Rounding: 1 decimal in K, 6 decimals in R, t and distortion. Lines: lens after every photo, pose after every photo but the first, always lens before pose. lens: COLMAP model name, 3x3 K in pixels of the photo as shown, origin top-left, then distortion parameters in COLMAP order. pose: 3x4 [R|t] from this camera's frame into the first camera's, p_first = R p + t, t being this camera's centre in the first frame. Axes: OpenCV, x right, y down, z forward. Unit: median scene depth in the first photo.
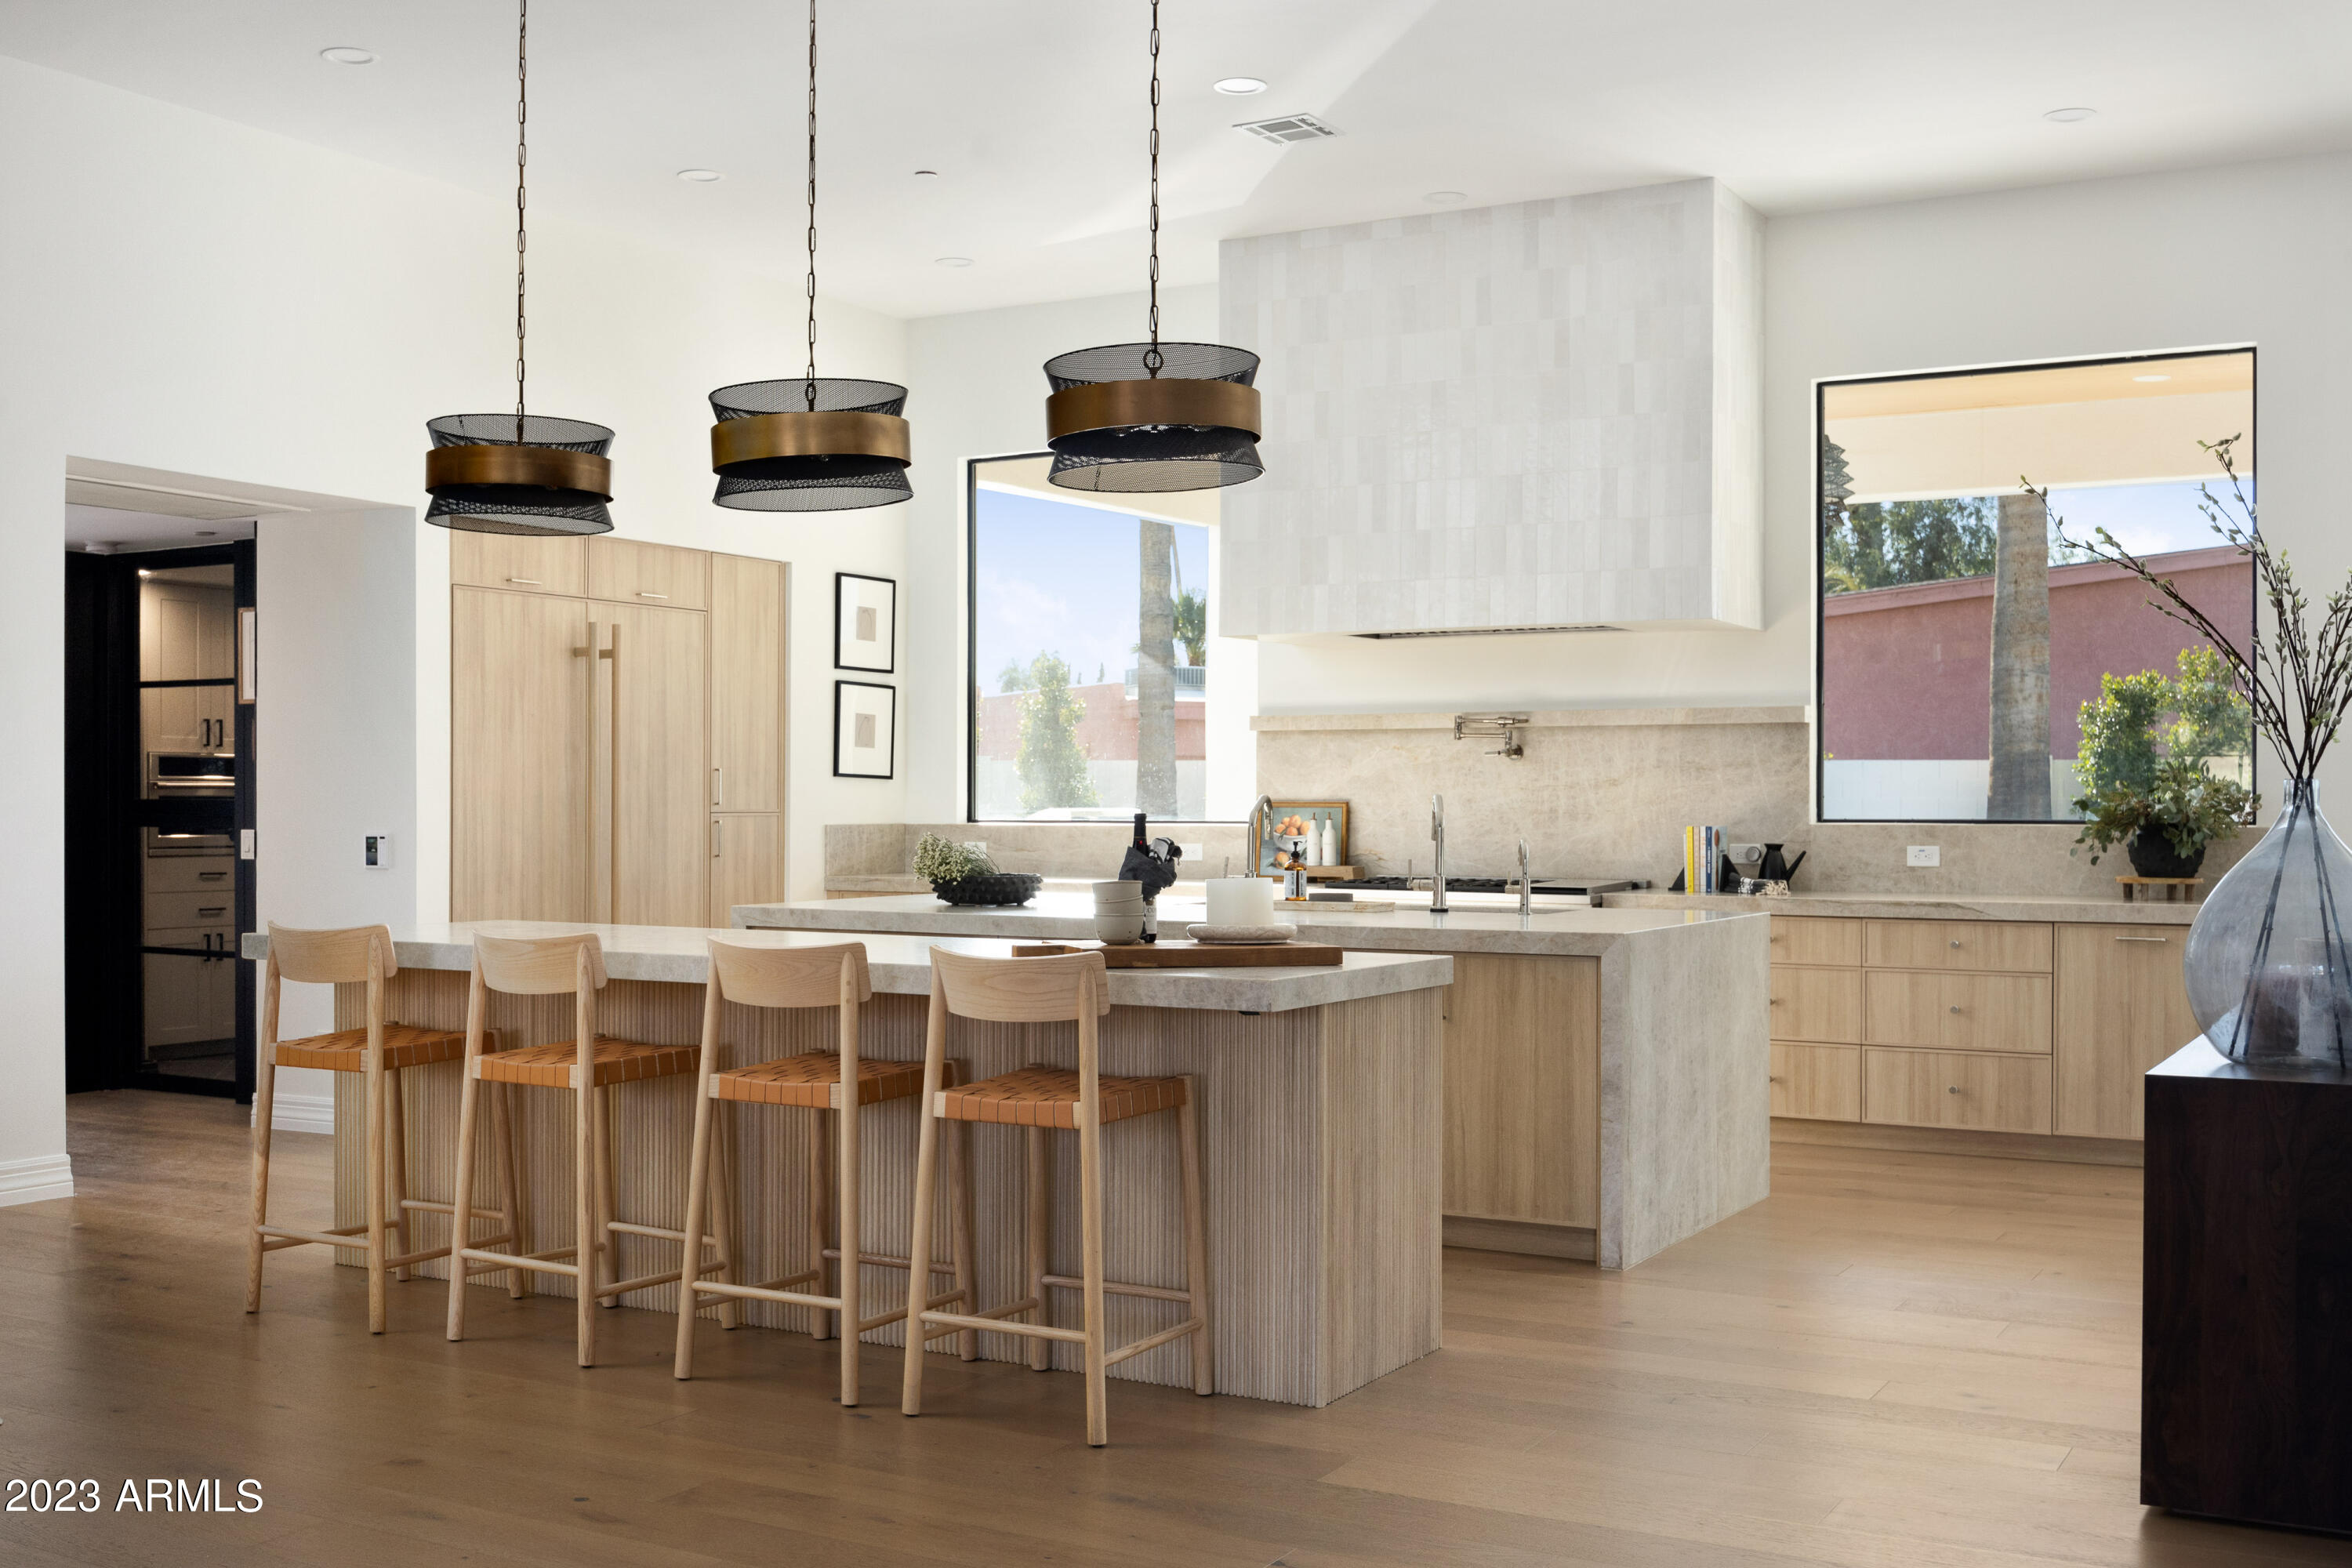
lens RADIAL K [[2402.5, 0, 1131.9], [0, 2402.5, 826.8], [0, 0, 1]] dist [-0.010843, 0.000000]
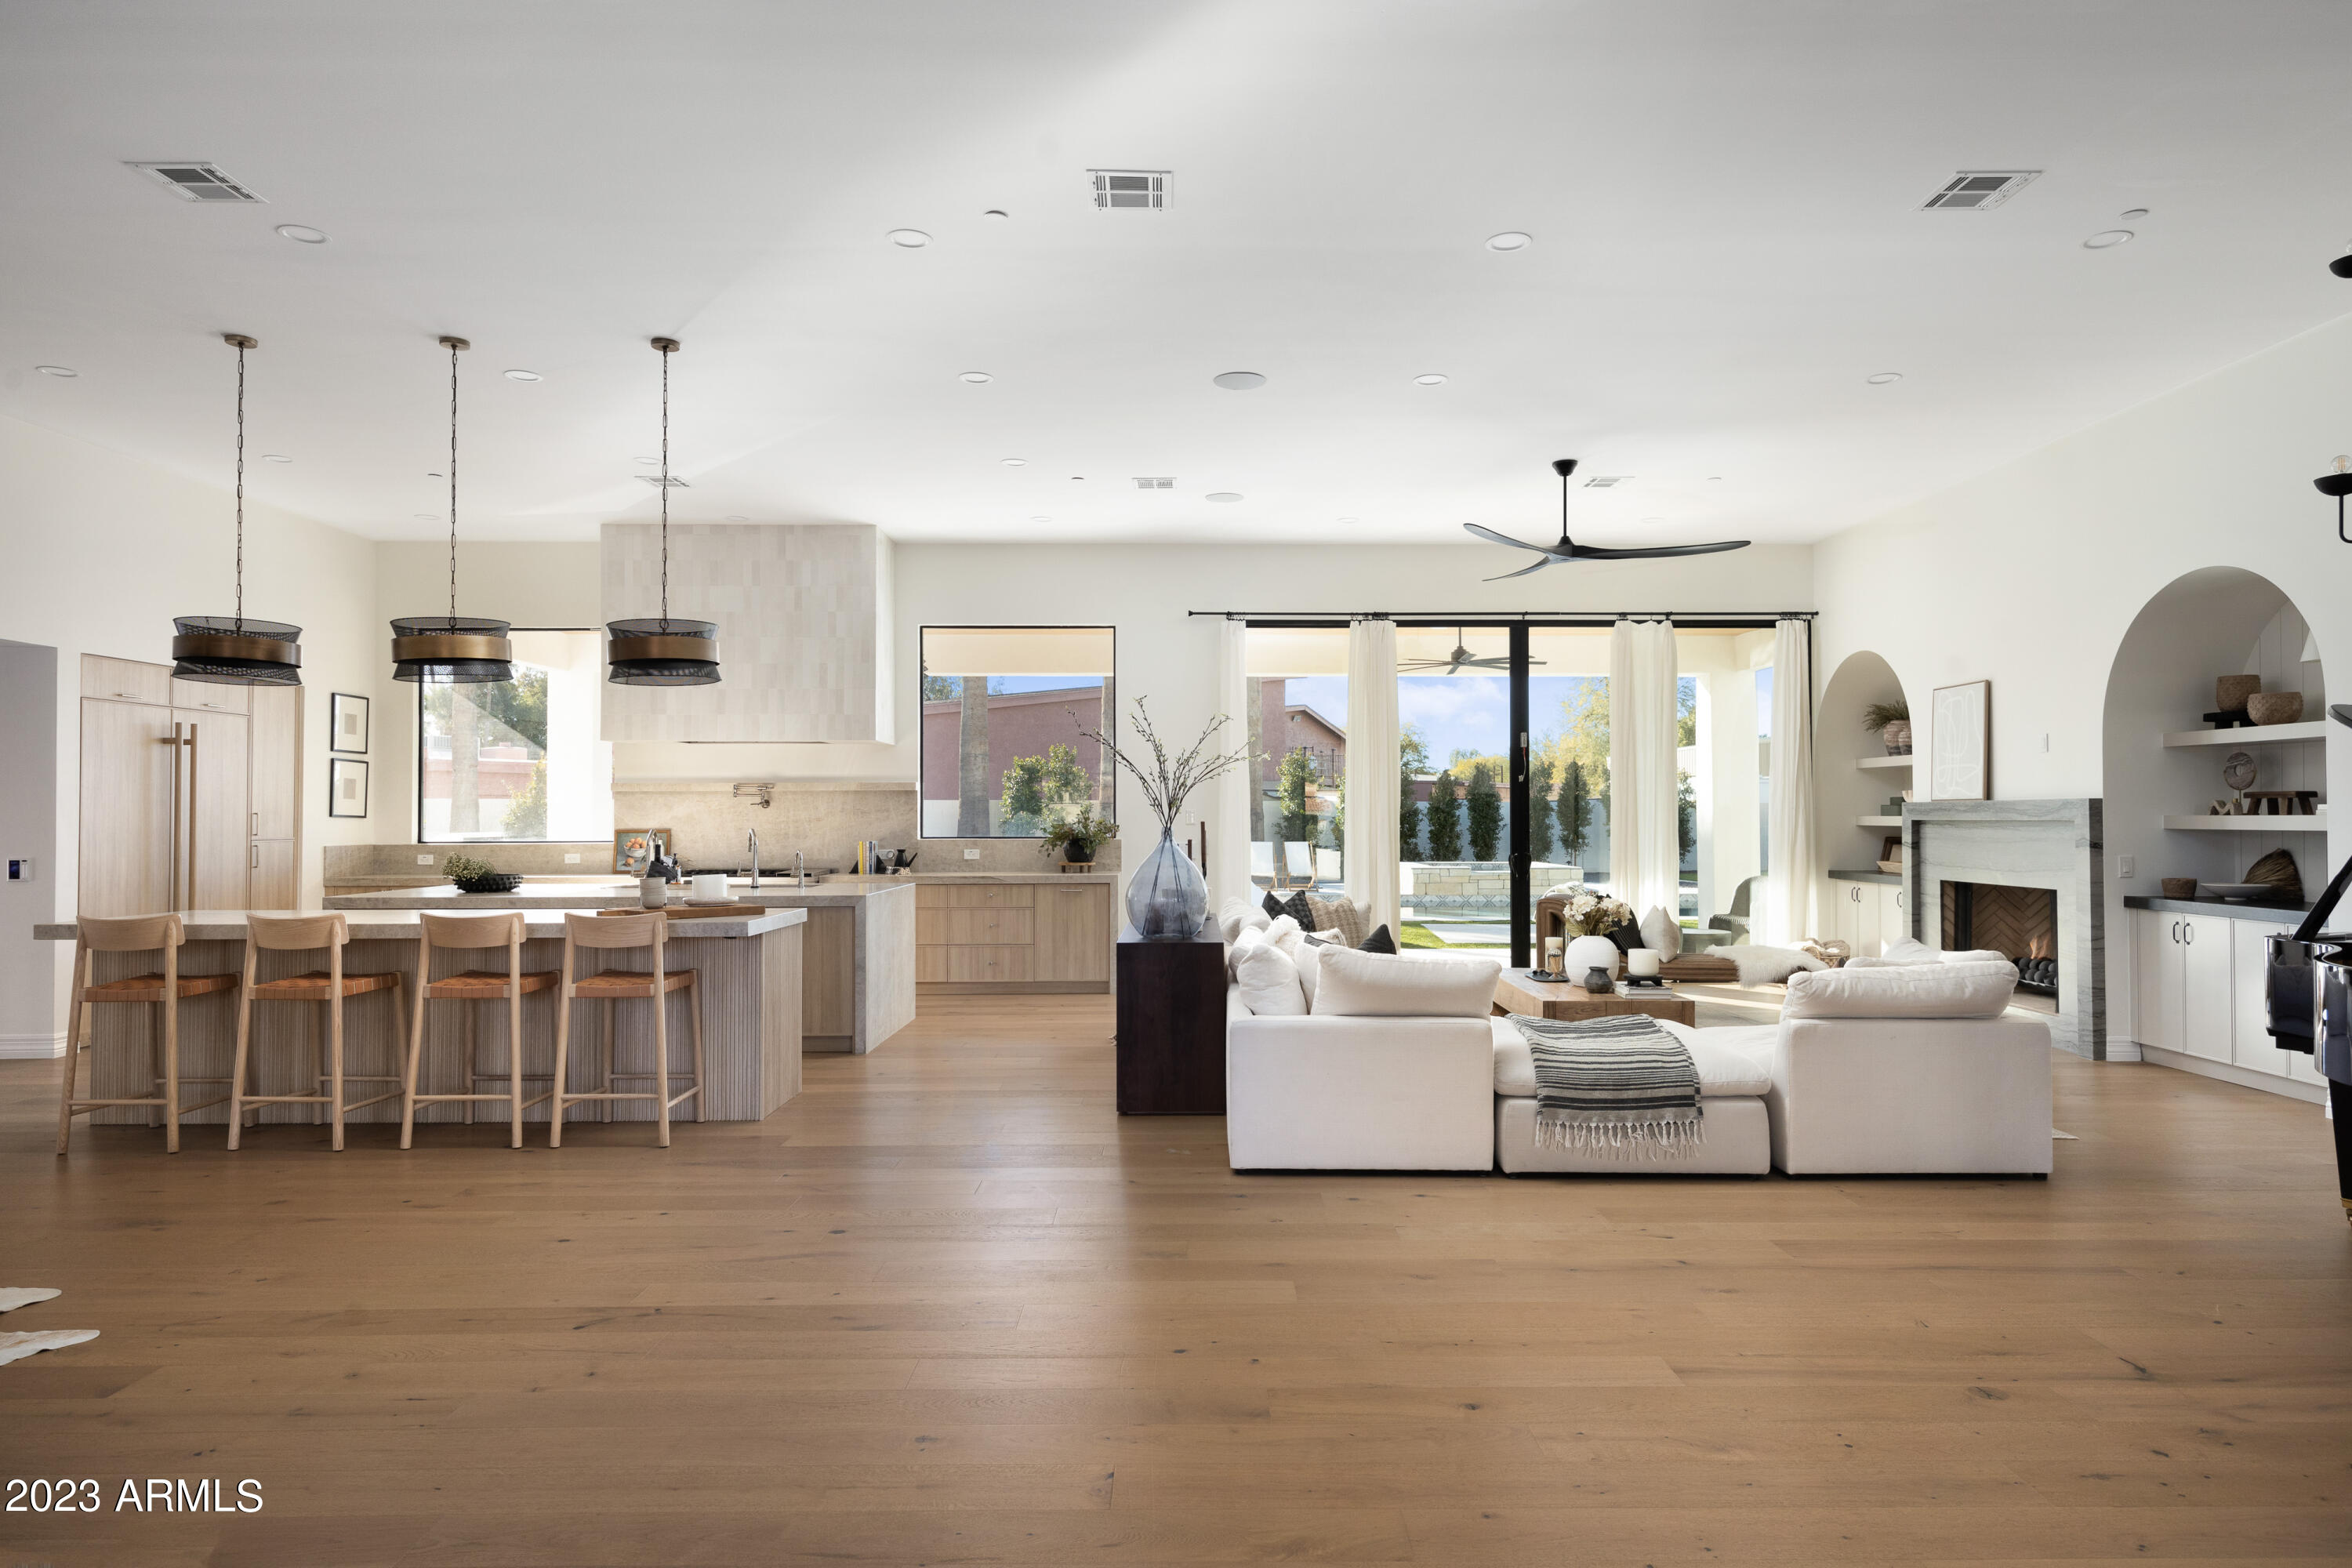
lens RADIAL K [[1407.7, 0, 1190.2], [0, 1407.7, 785.2], [0, 0, 1]] dist [0.030957, -0.010815]
pose [[0.863034, 0.007173, 0.505095, -0.132825], [0.009342, 0.999502, -0.030157, -0.009476], [-0.505059, 0.030745, 0.862537, -0.169965]]
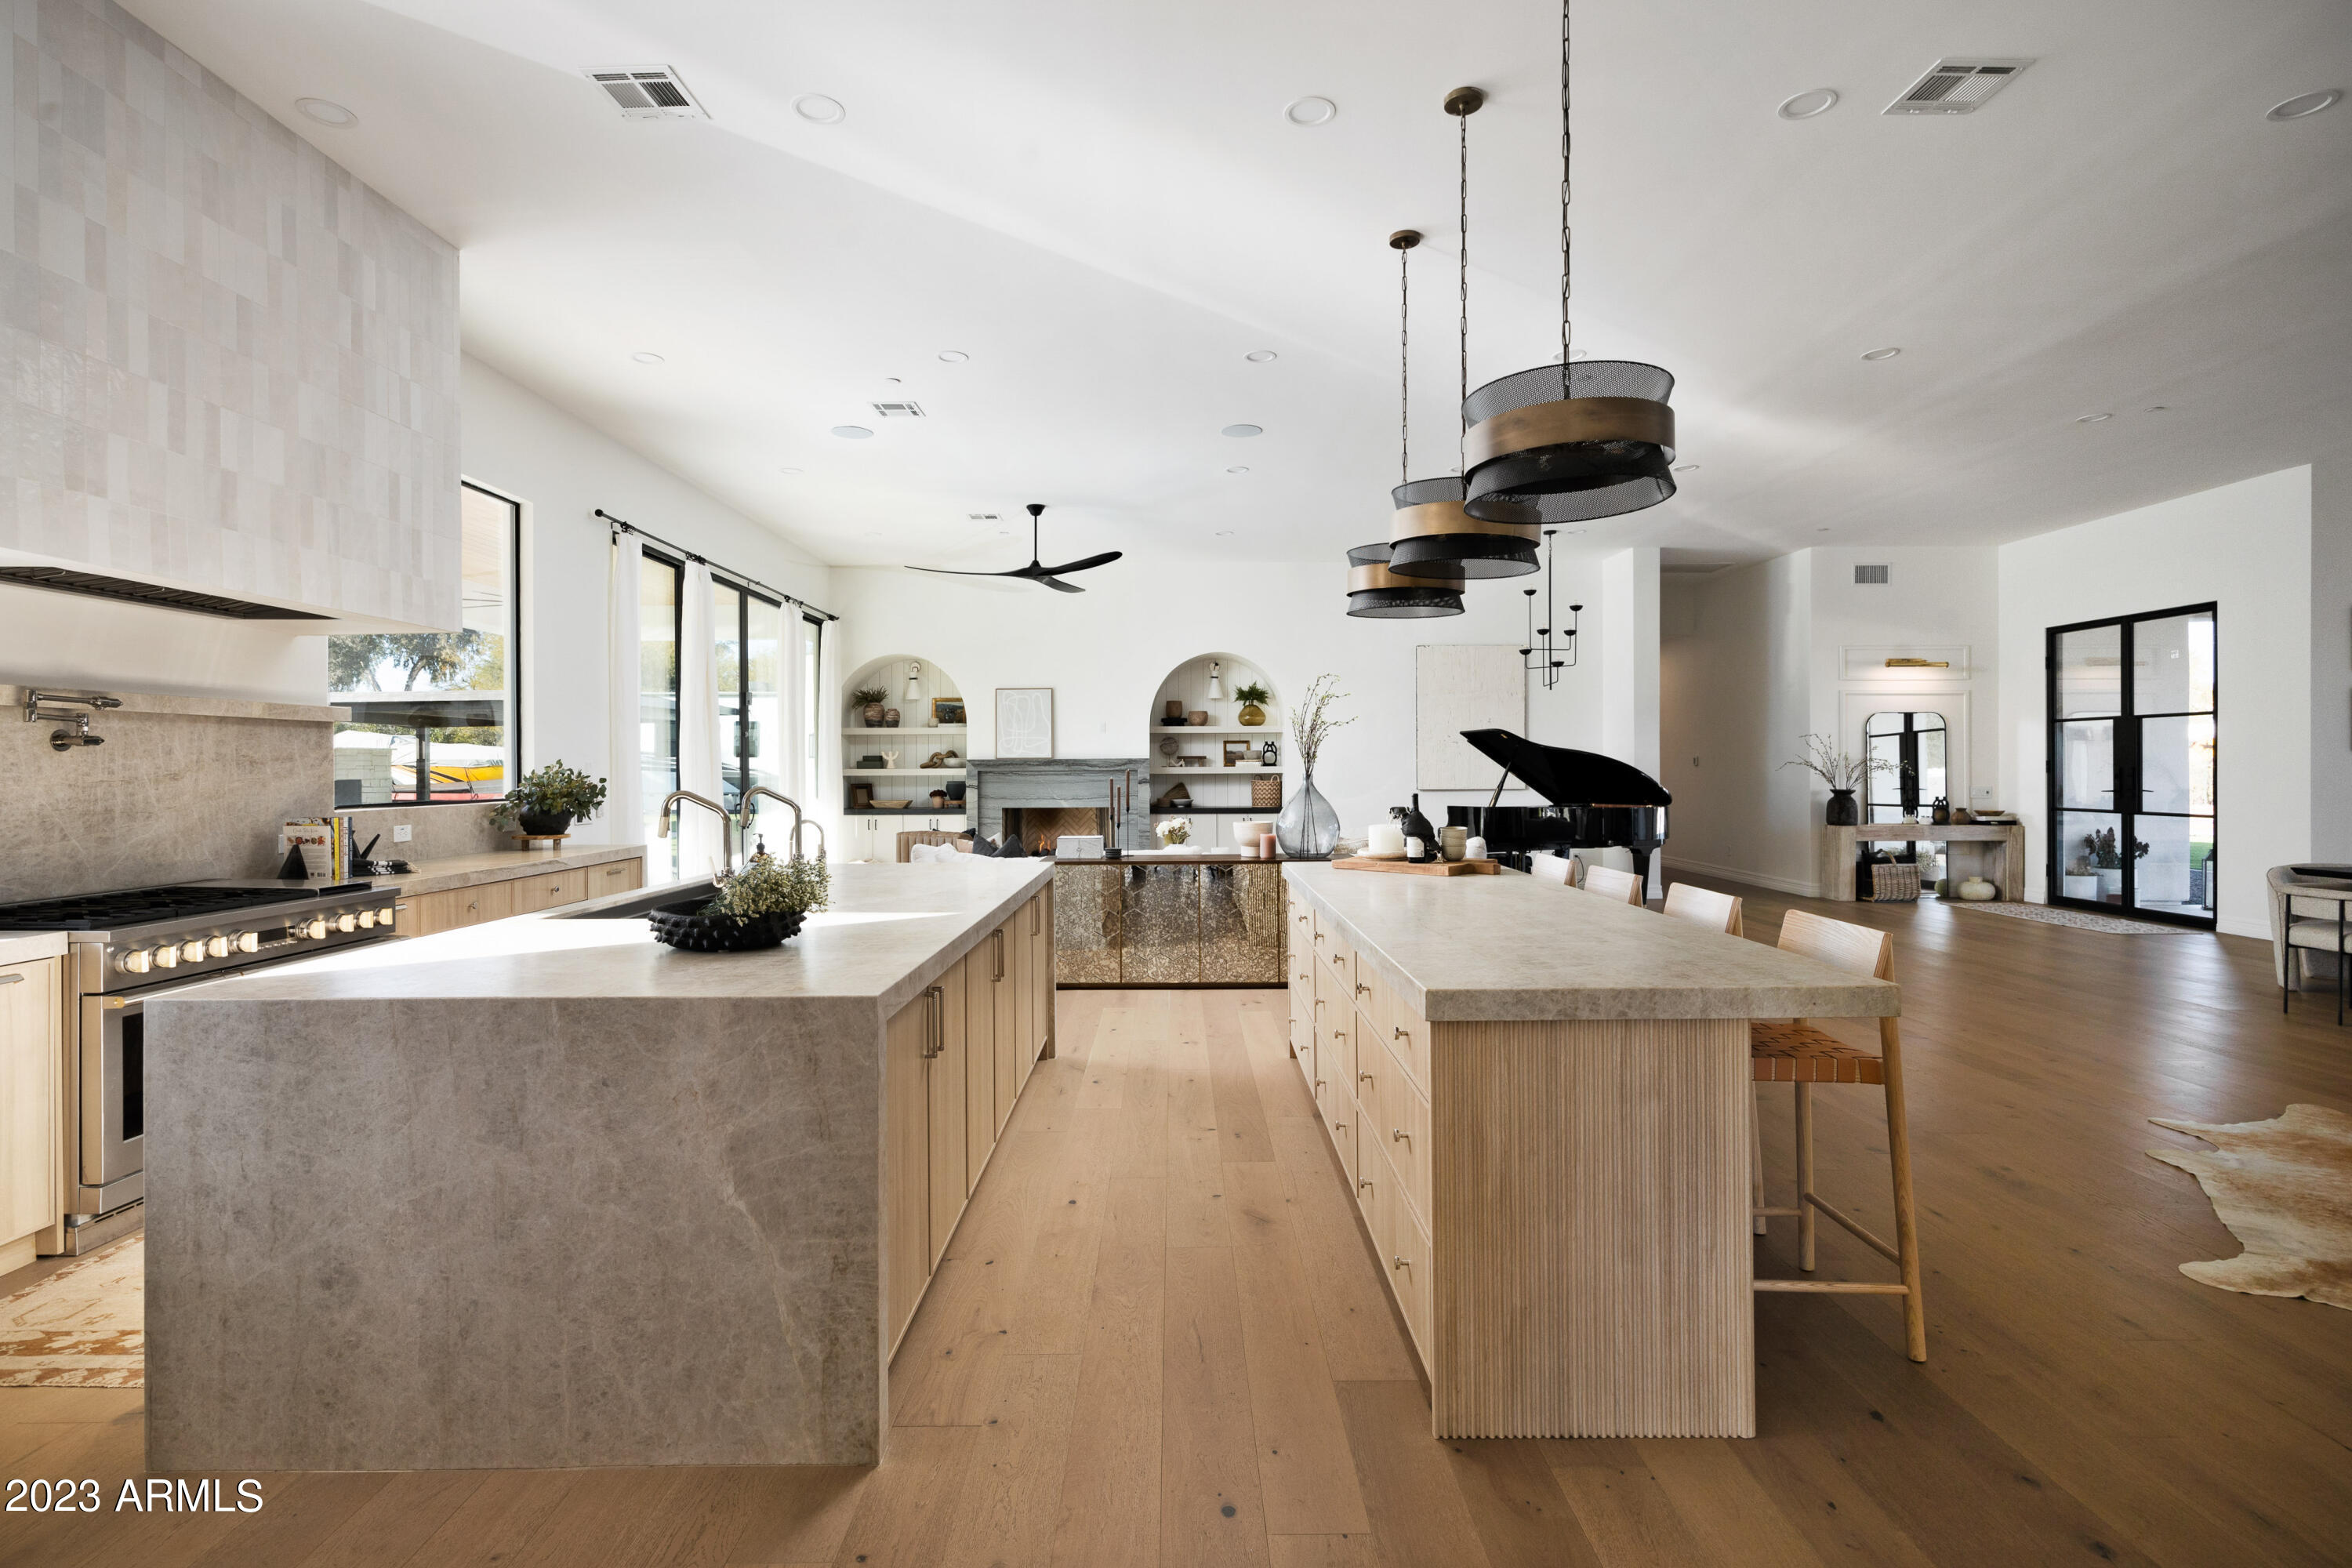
lens RADIAL K [[1139.6, 0, 1201.8], [0, 1139.6, 775.6], [0, 0, 1]] dist [0.017081, 0.000087]
pose [[-0.522334, -0.005032, 0.852726, -0.410866], [0.014431, 0.999787, 0.014740, -0.021464], [-0.852619, 0.020005, -0.522151, 0.978152]]
